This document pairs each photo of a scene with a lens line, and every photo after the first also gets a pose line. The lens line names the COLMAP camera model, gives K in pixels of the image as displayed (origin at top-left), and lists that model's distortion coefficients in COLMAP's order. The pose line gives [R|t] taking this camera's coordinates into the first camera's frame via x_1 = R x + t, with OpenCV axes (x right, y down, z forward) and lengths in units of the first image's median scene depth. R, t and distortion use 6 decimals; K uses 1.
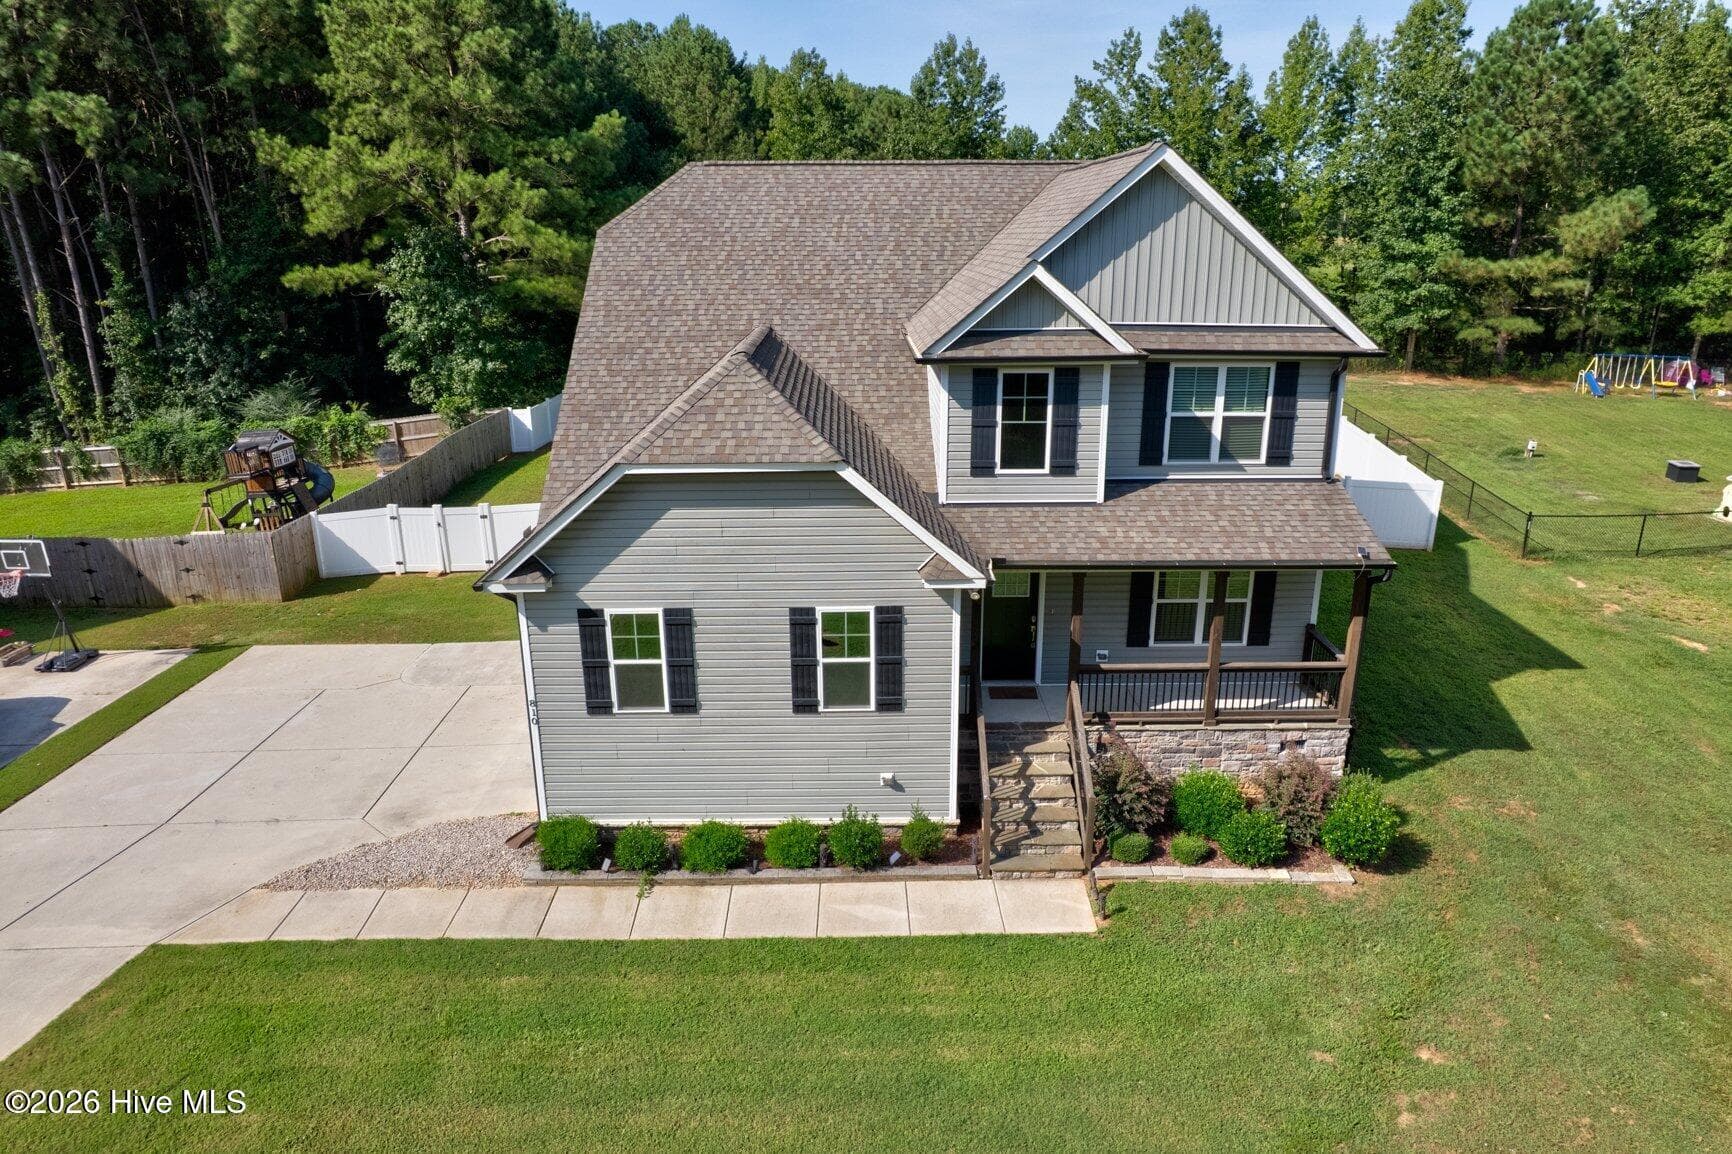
lens RADIAL K [[1107.4, 0, 865.5], [0, 1107.4, 577.7], [0, 0, 1]] dist [-0.080044, 0.071209]
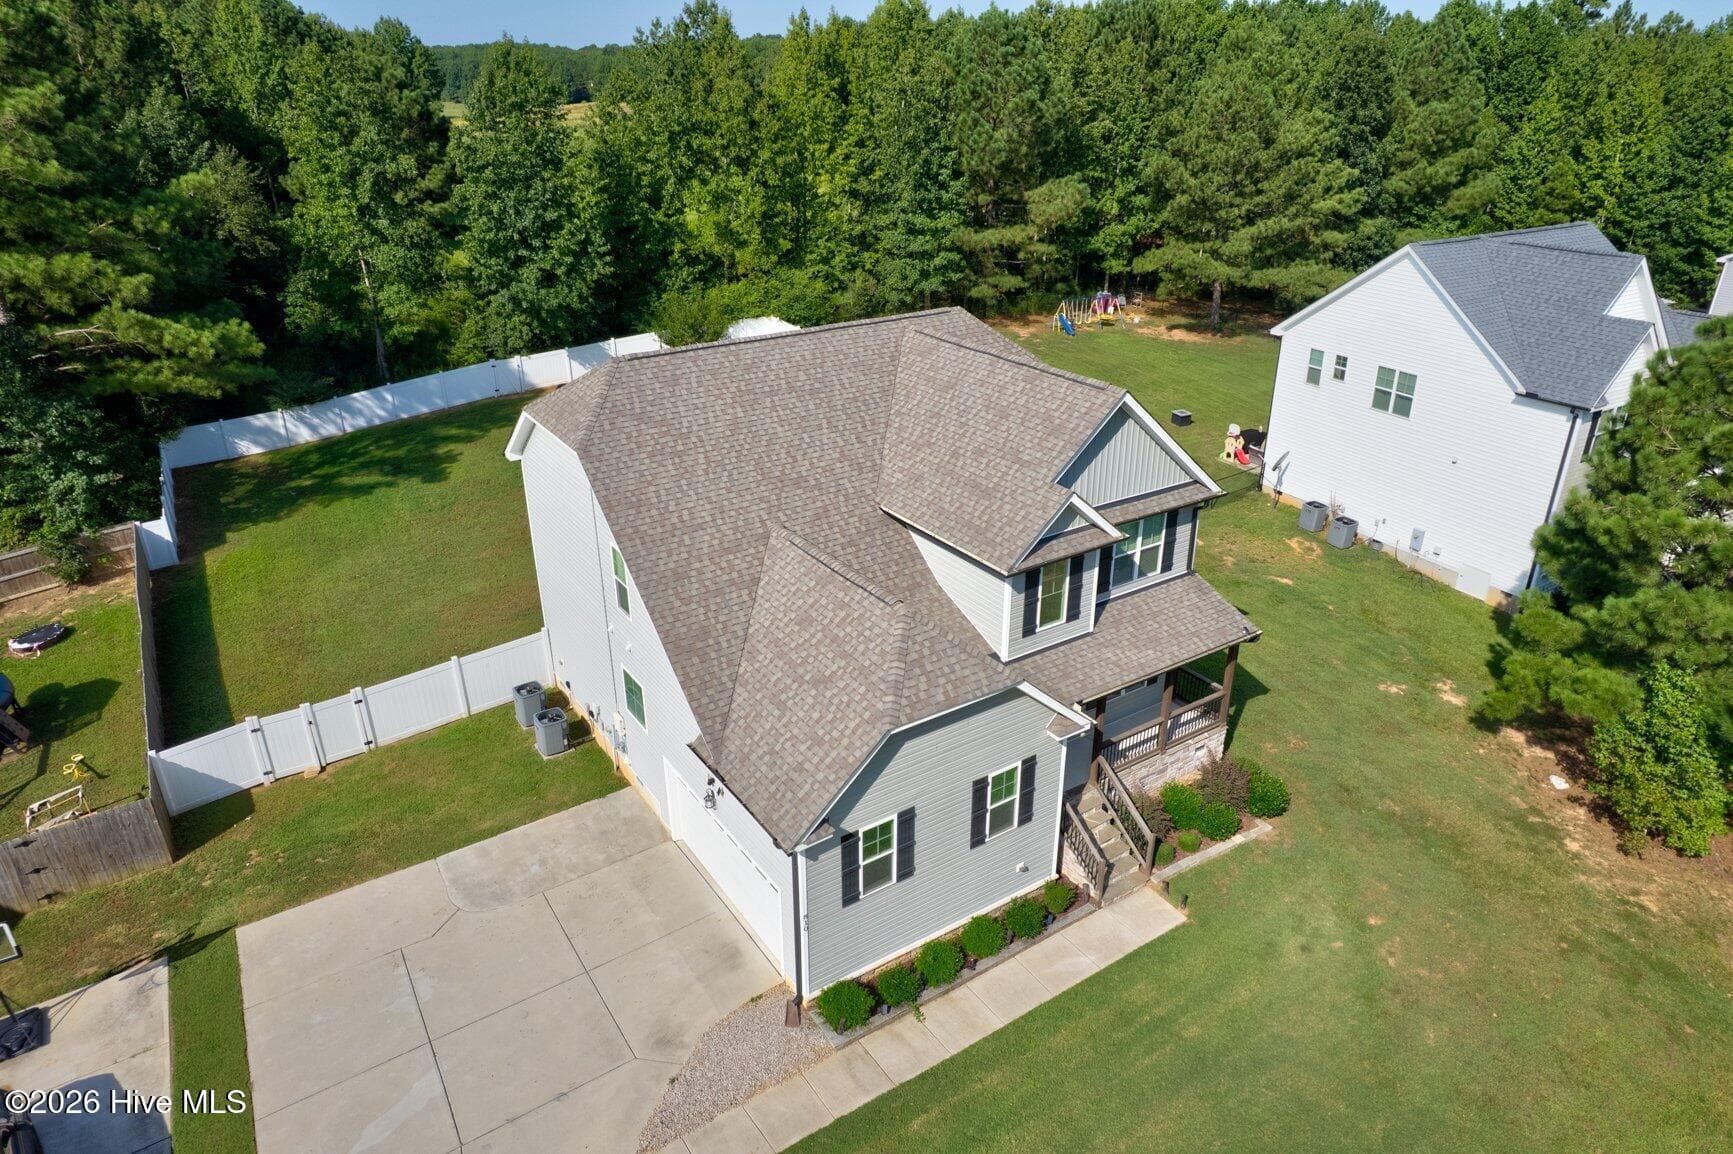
lens RADIAL K [[1108.1, 0, 866.0], [0, 1108.1, 577.7], [0, 0, 1]] dist [-0.080044, 0.071209]
pose [[0.840058, -0.229519, 0.491552, -0.680182], [0.166320, 0.971422, 0.169344, -0.403104], [-0.516372, -0.060504, 0.854225, -0.061403]]
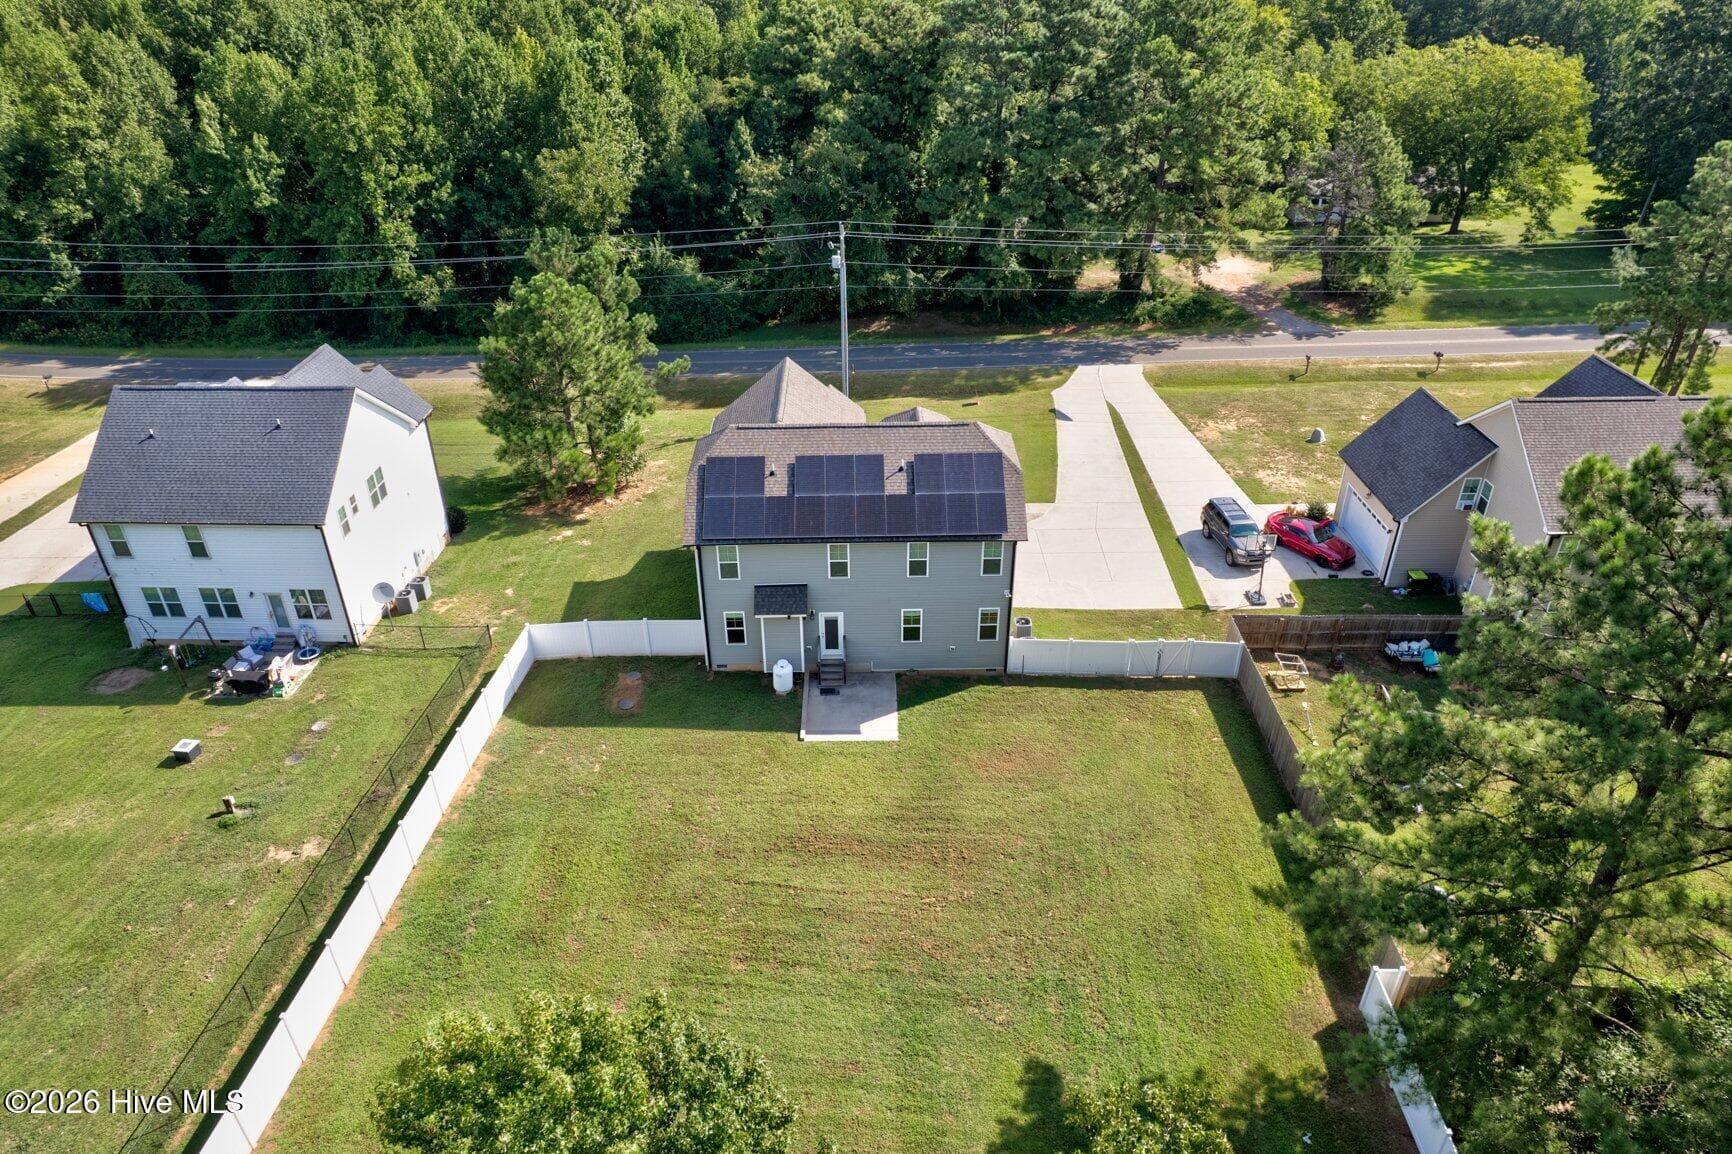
lens RADIAL K [[1107.4, 0, 865.5], [0, 1107.4, 577.7], [0, 0, 1]] dist [-0.080044, 0.071209]
pose [[-0.999905, 0.013621, 0.002208, 0.039671], [0.010566, 0.652852, 0.757412, -2.120825], [0.008876, 0.757363, -0.652934, 3.150165]]
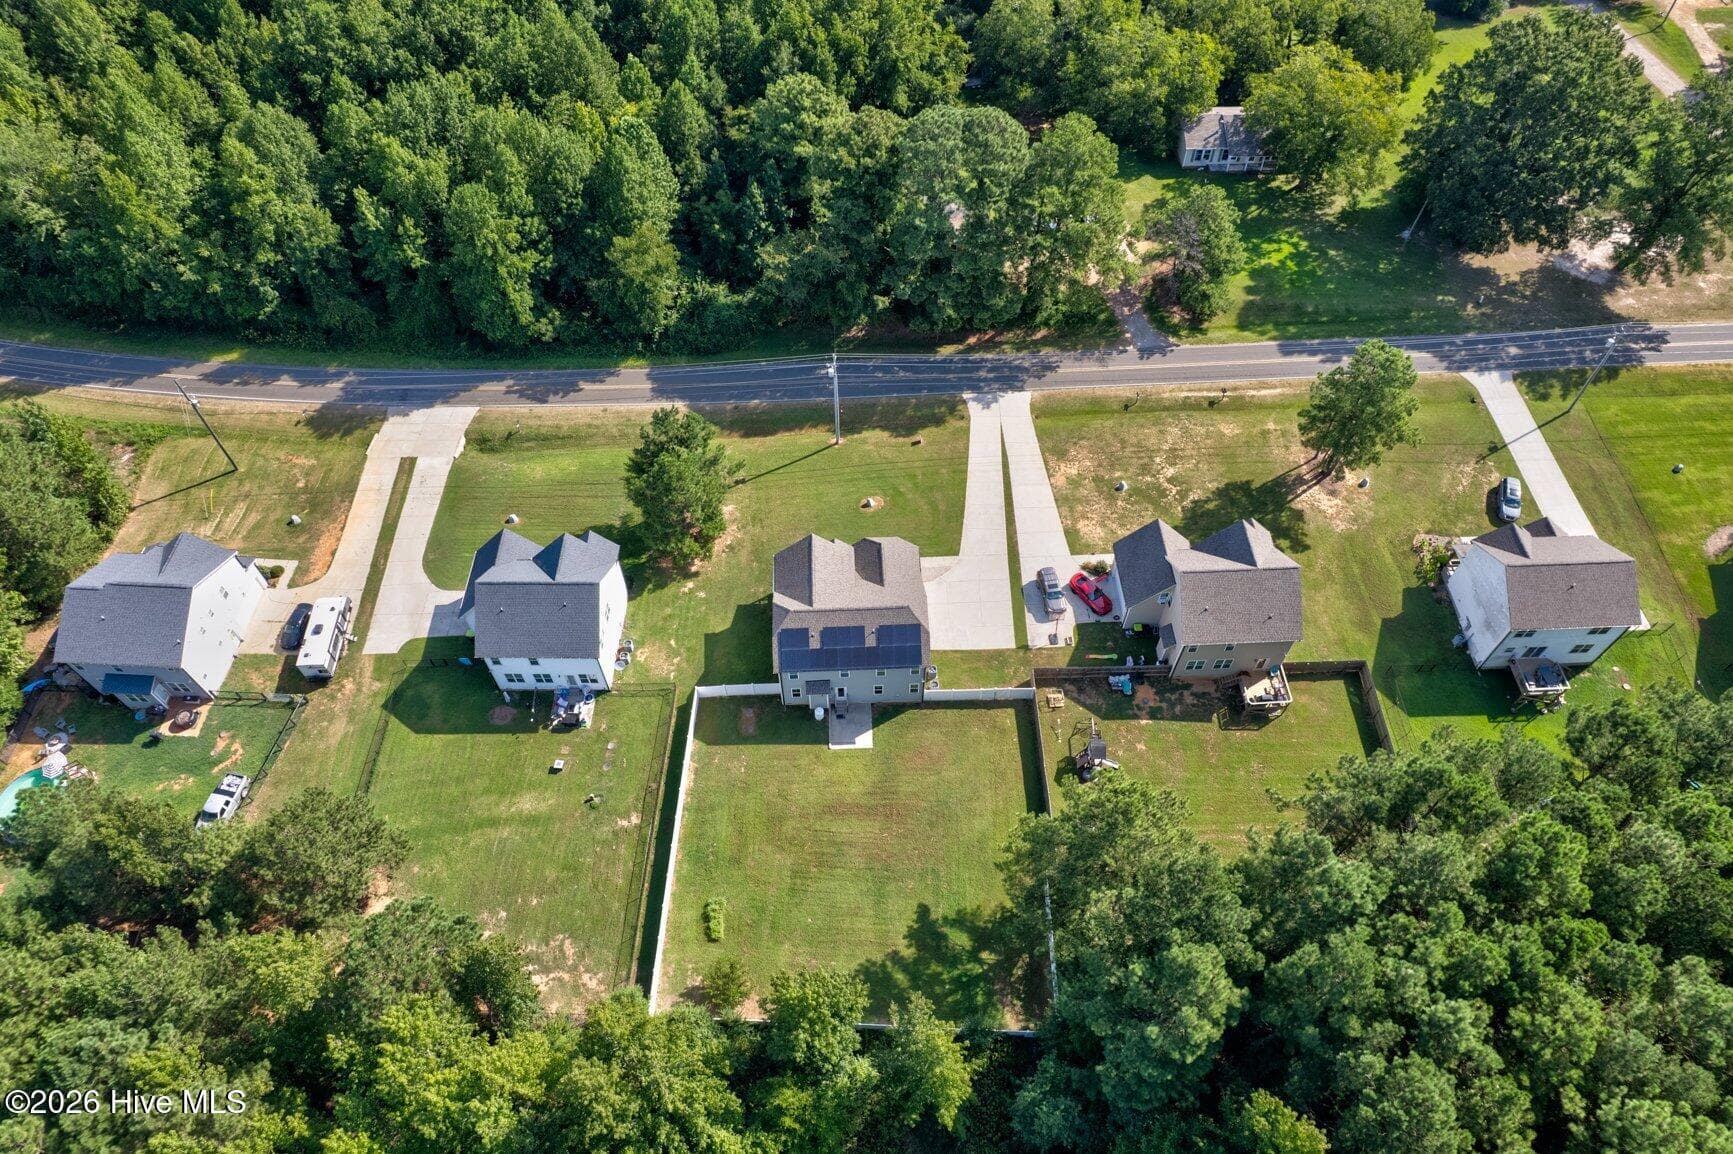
lens RADIAL K [[1108.1, 0, 866.0], [0, 1108.1, 577.7], [0, 0, 1]] dist [-0.080044, 0.071209]
pose [[-0.999462, 0.030359, -0.012384, 0.052263], [-0.002918, 0.293847, 0.955848, -5.429857], [0.032658, 0.955370, -0.293600, 2.660120]]
